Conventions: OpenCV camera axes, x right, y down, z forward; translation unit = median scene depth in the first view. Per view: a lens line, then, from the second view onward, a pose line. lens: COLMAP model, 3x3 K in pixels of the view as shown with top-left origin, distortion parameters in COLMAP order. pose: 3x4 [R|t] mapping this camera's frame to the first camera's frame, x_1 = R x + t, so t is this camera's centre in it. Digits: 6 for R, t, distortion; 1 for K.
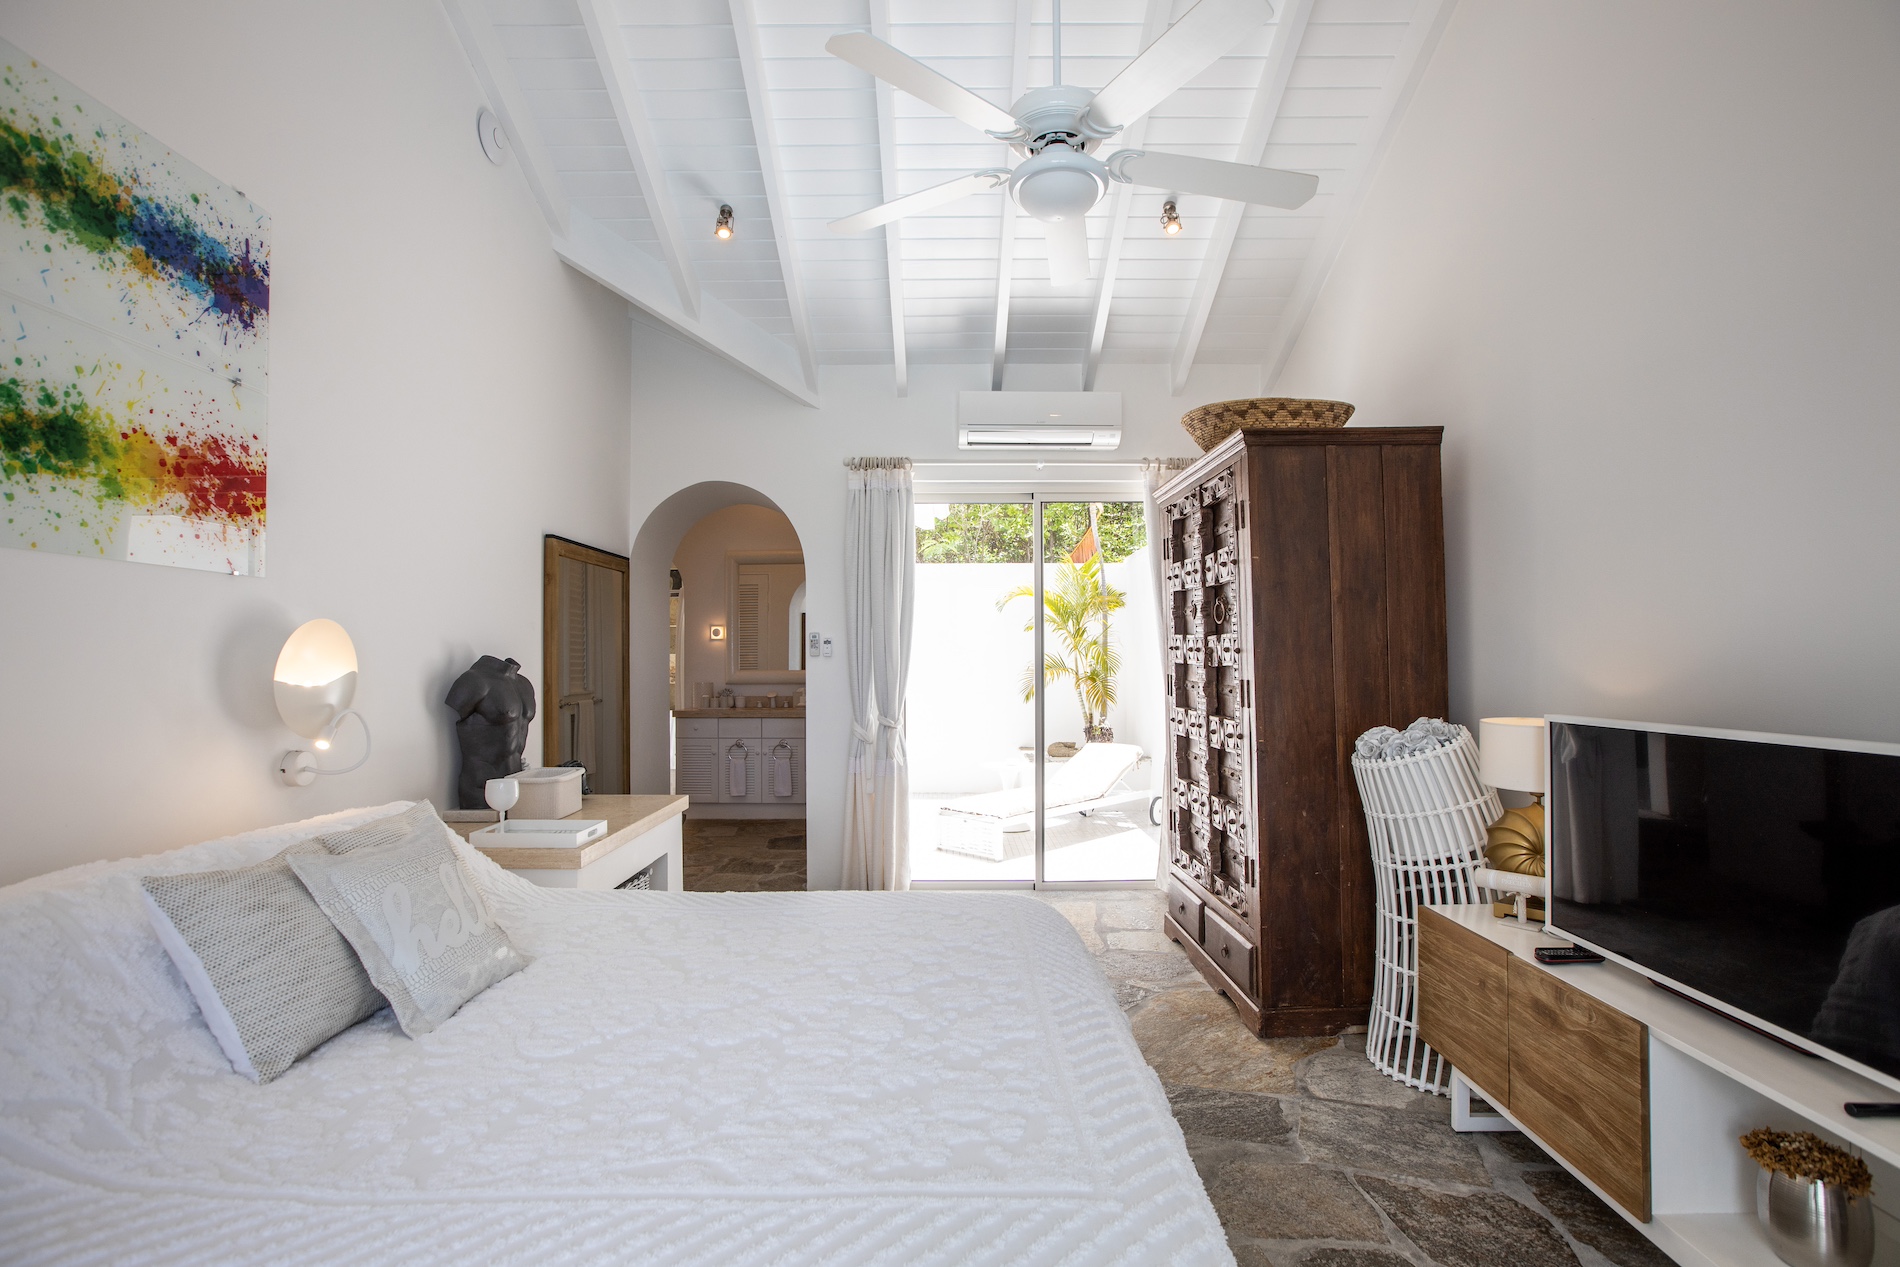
lens RADIAL K [[896.4, 0, 948.4], [0, 896.4, 633.9], [0, 0, 1]] dist [-0.030226, -0.000312]
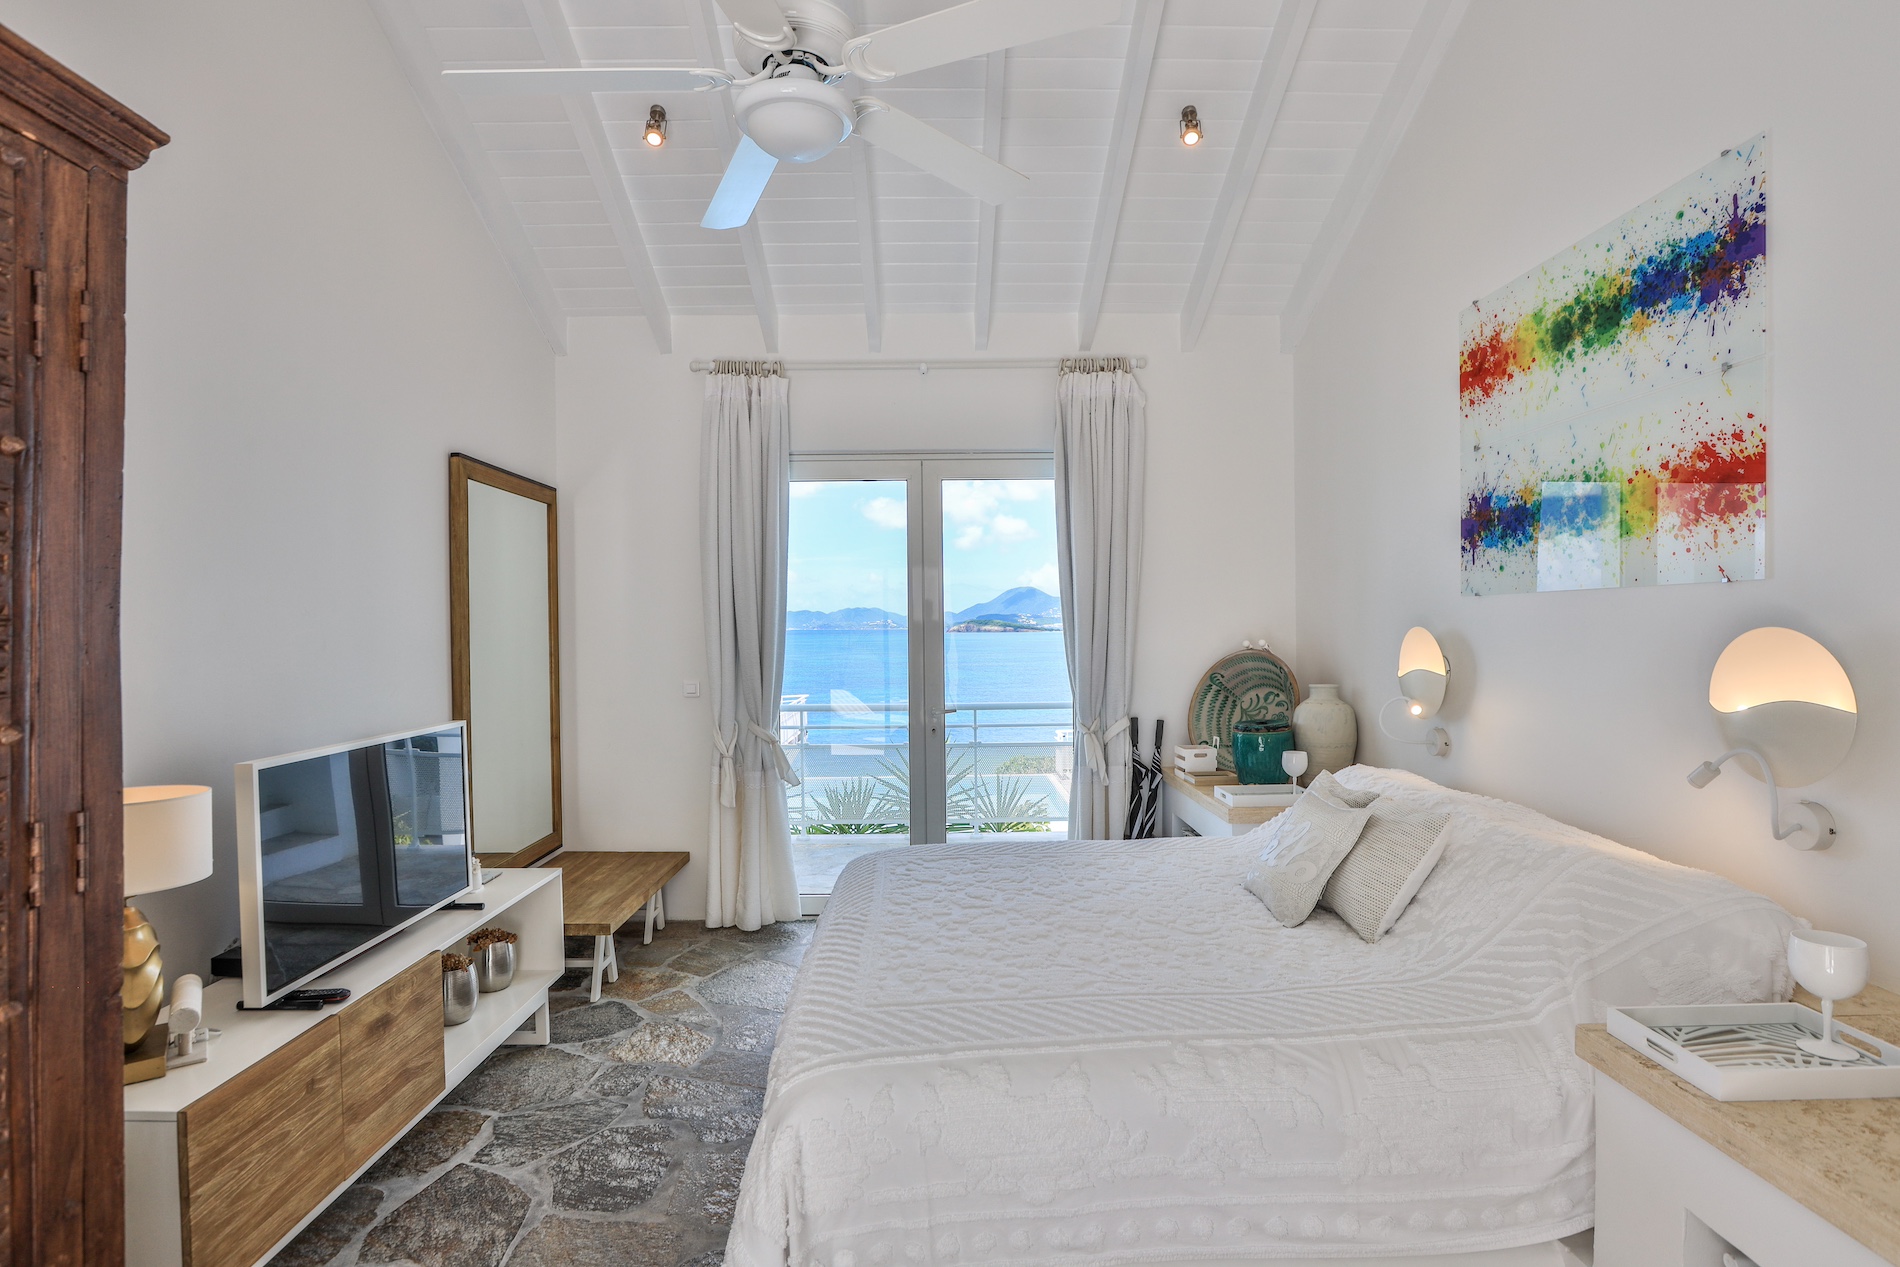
lens RADIAL K [[968.1, 0, 953.2], [0, 968.1, 634.8], [0, 0, 1]] dist [-0.002933, 0.001309]
pose [[-0.999674, 0.015172, -0.020539, 0.004059], [0.015543, 0.999716, -0.018045, -0.008162], [0.020260, -0.018359, -0.999626, 2.088592]]
